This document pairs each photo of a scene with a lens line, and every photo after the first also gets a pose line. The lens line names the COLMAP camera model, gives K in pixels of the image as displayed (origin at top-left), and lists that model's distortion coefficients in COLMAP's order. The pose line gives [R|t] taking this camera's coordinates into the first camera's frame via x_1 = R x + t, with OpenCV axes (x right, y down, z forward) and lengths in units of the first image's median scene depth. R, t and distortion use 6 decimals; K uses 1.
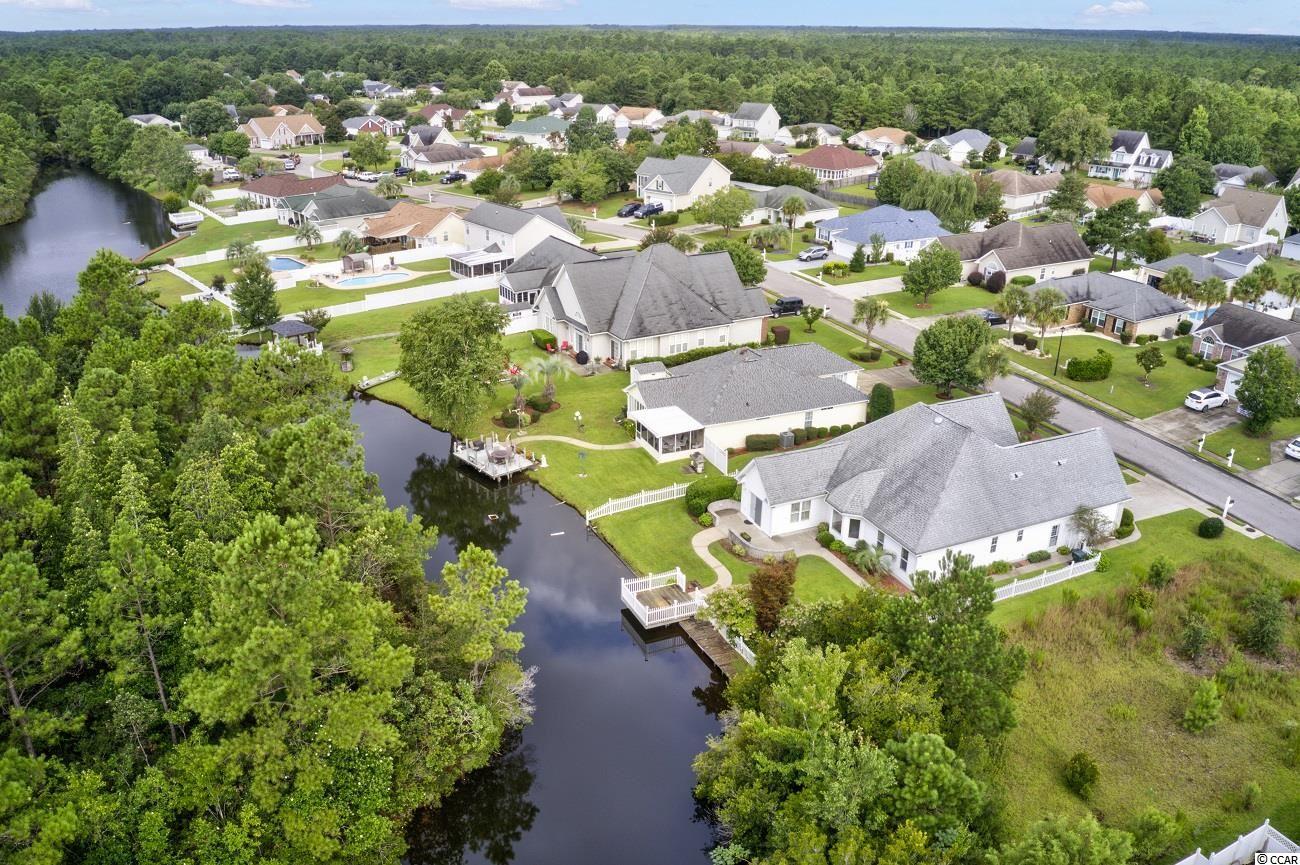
lens RADIAL K [[1056.2, 0, 650.0], [0, 1056.2, 432.5], [0, 0, 1]] dist [-0.062852, -0.002667]
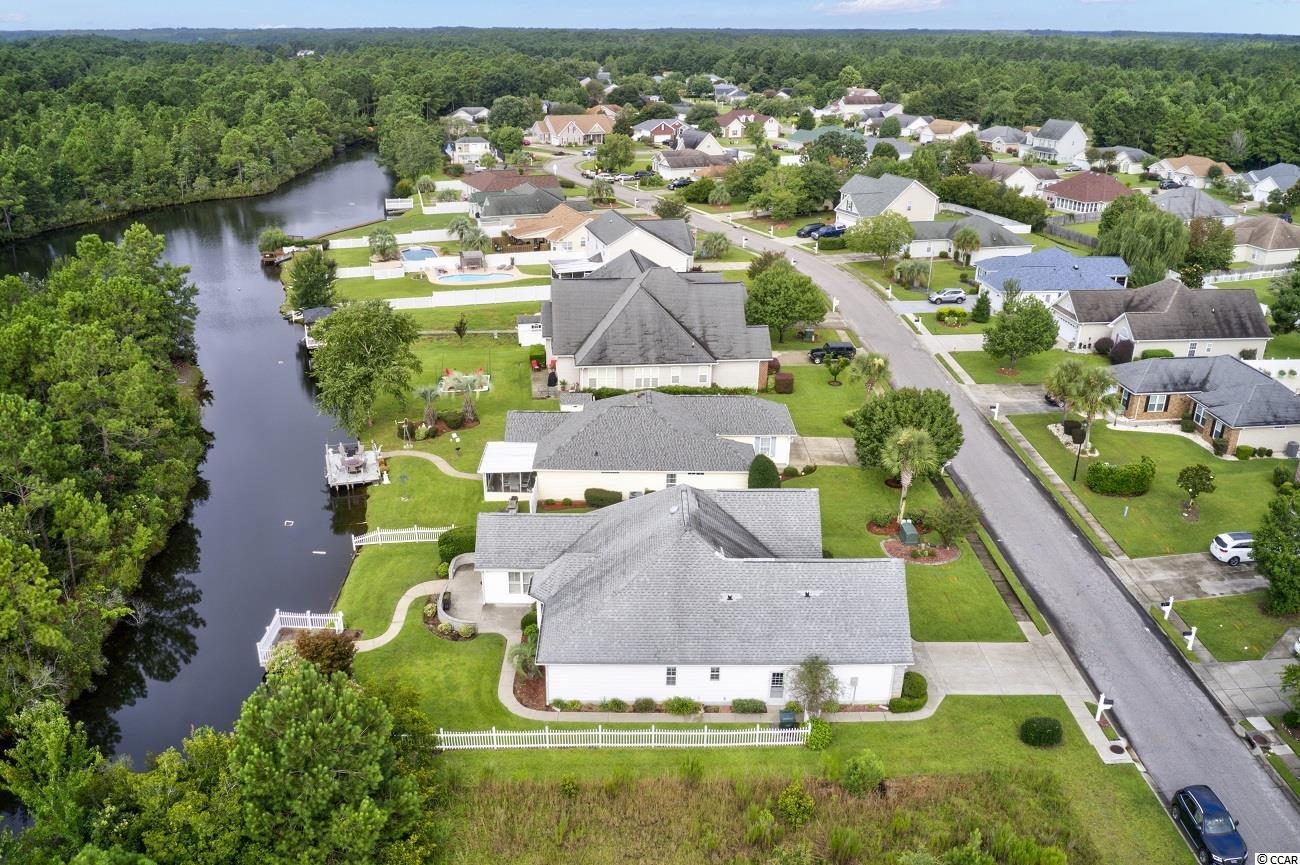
lens RADIAL K [[1055.1, 0, 623.3], [0, 1055.1, 430.4], [0, 0, 1]] dist [-0.020758, -0.048039]
pose [[0.905849, 0.148757, -0.396622, 0.309998], [-0.151845, 0.988118, 0.023802, -0.047214], [0.395450, 0.038664, 0.917673, 0.126461]]
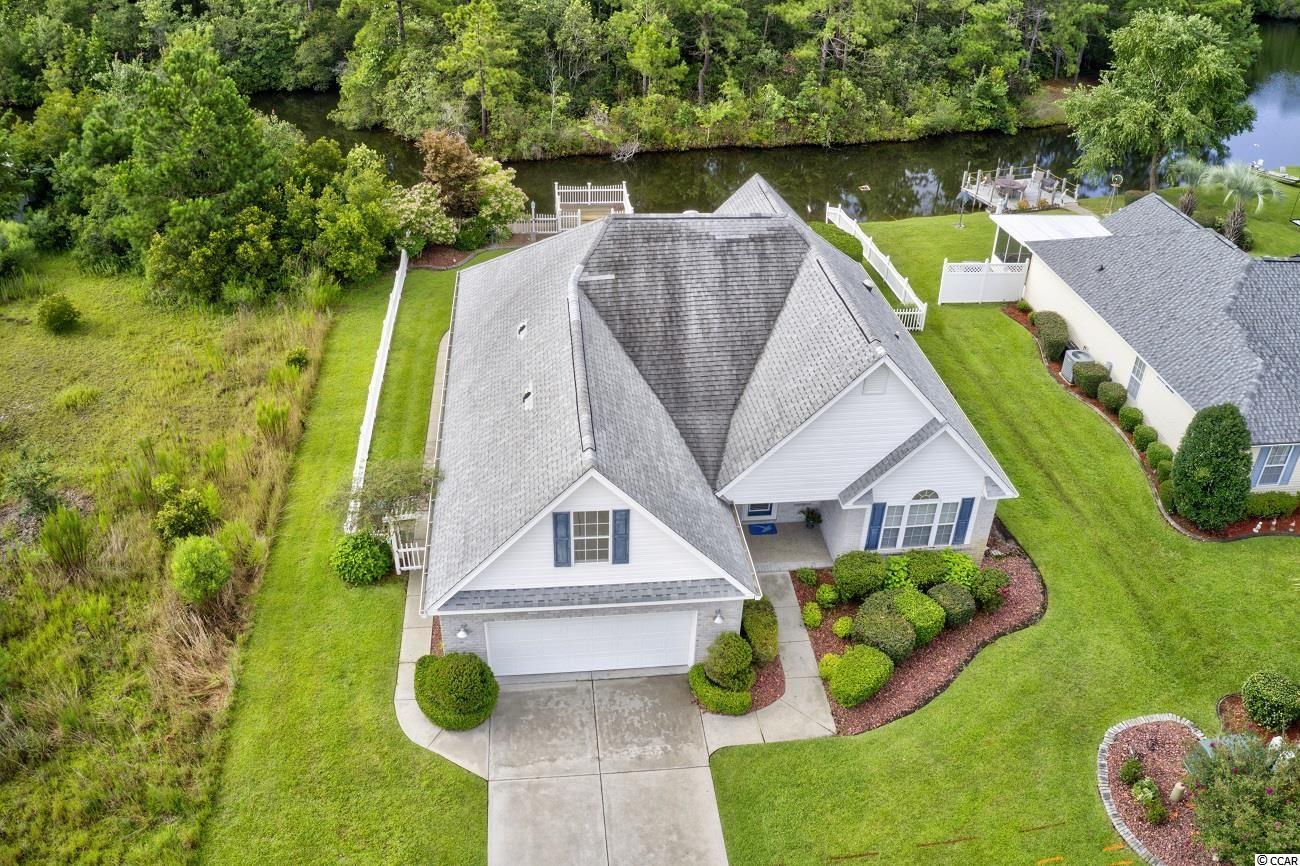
lens RADIAL K [[1025.2, 0, 650.0], [0, 1025.2, 433.0], [0, 0, 1]] dist [-0.006284, -0.323764]
pose [[-0.311702, 0.488912, -0.814743, 0.380654], [-0.384784, 0.719058, 0.578703, -0.106293], [0.868783, 0.493883, -0.036007, 0.579119]]
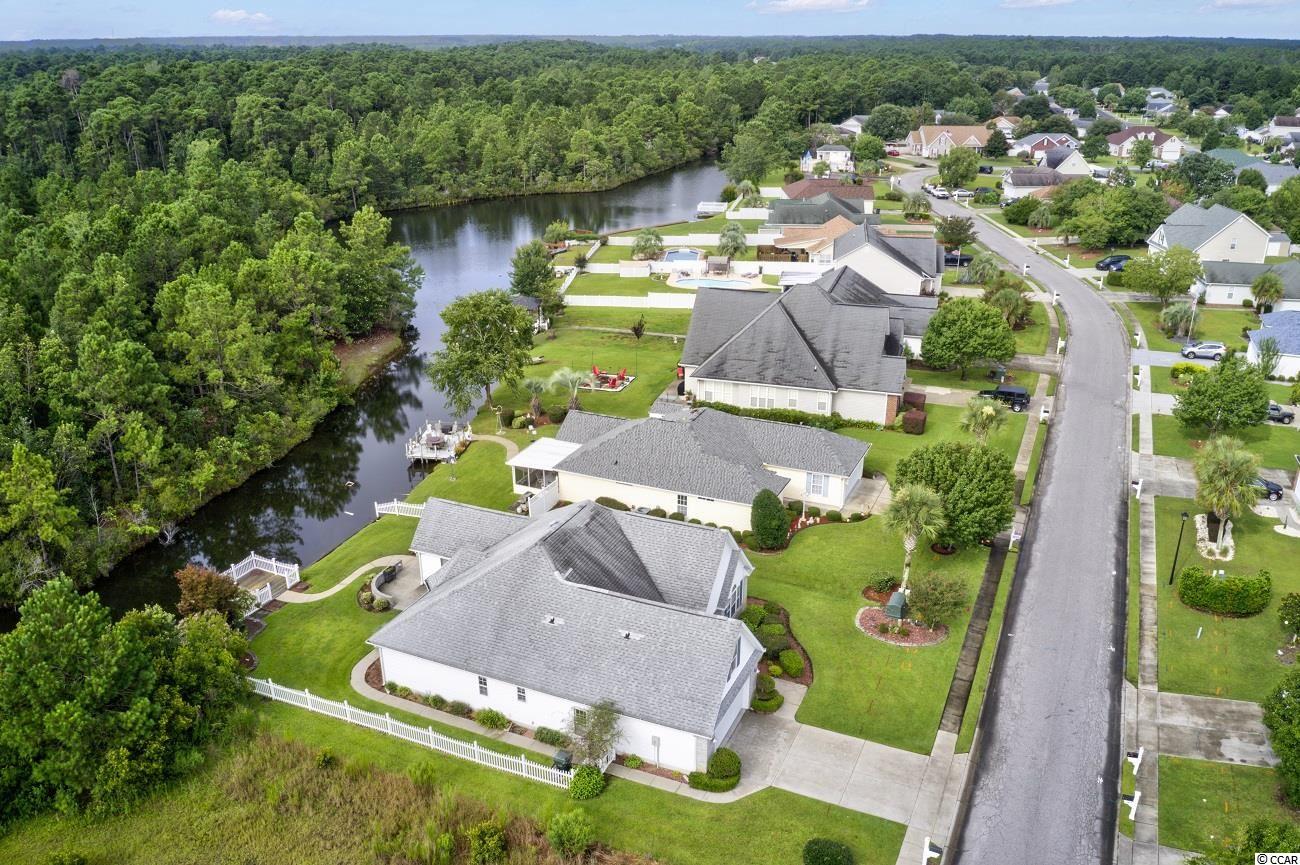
lens RADIAL K [[1055.1, 0, 623.3], [0, 1055.1, 430.4], [0, 0, 1]] dist [-0.020758, -0.048039]
pose [[0.648868, 0.256985, -0.716190, 0.478348], [-0.266003, 0.958462, 0.102919, -0.095974], [0.712890, 0.123728, 0.690275, 0.261758]]
